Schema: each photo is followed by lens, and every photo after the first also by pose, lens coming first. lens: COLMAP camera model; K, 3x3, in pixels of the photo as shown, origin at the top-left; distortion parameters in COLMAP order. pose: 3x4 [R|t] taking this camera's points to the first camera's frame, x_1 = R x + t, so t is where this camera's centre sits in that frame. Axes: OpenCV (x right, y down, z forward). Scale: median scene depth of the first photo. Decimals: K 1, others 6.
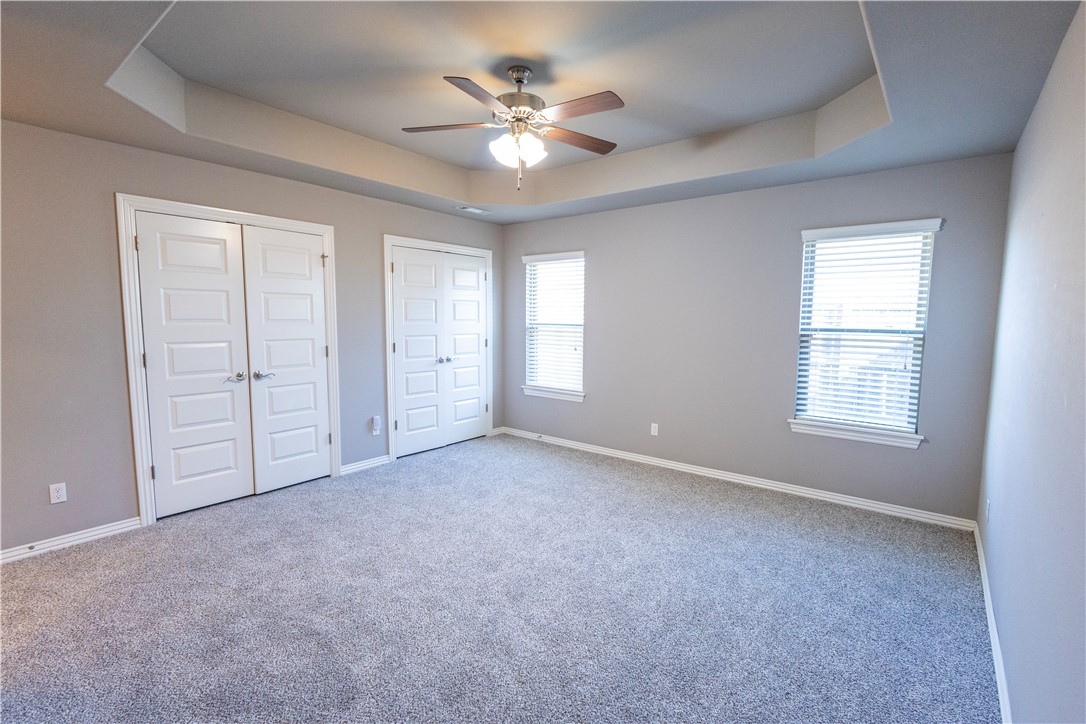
lens RADIAL K [[496.8, 0, 544.9], [0, 496.8, 362.6], [0, 0, 1]] dist [0.004733, 0.000073]
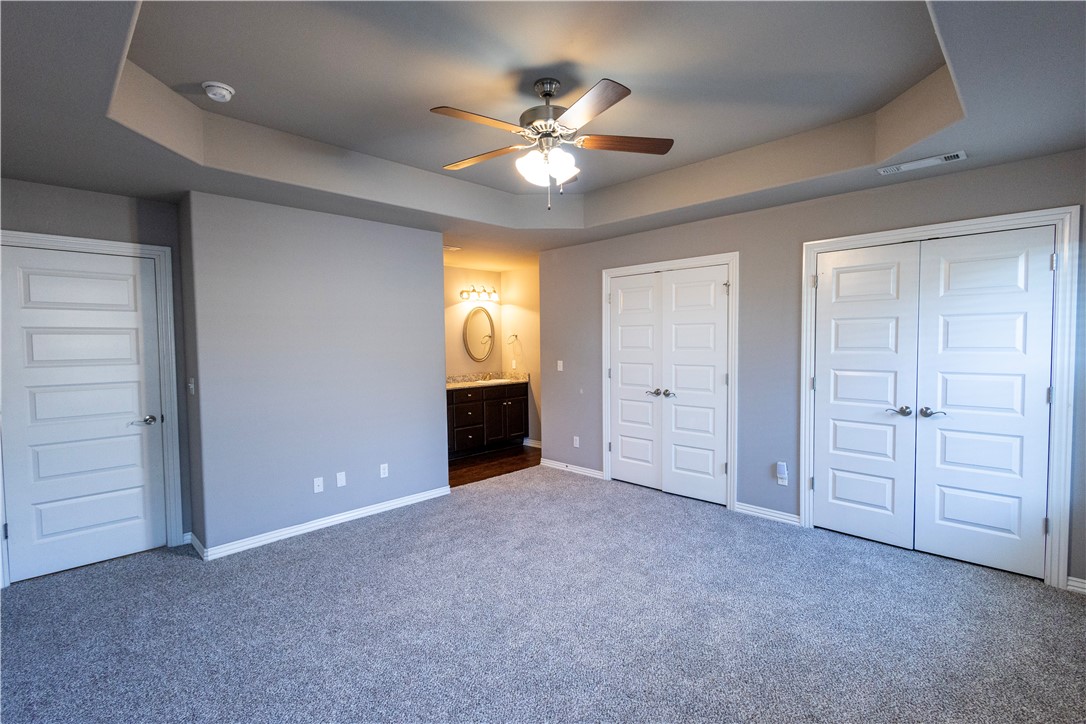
lens RADIAL K [[496.8, 0, 545.1], [0, 496.8, 362.4], [0, 0, 1]] dist [0.004733, 0.000073]
pose [[-0.108849, 0.030388, -0.993594, 0.527966], [-0.087858, 0.995327, 0.040066, -0.058016], [0.990168, 0.091656, -0.105671, 0.673495]]
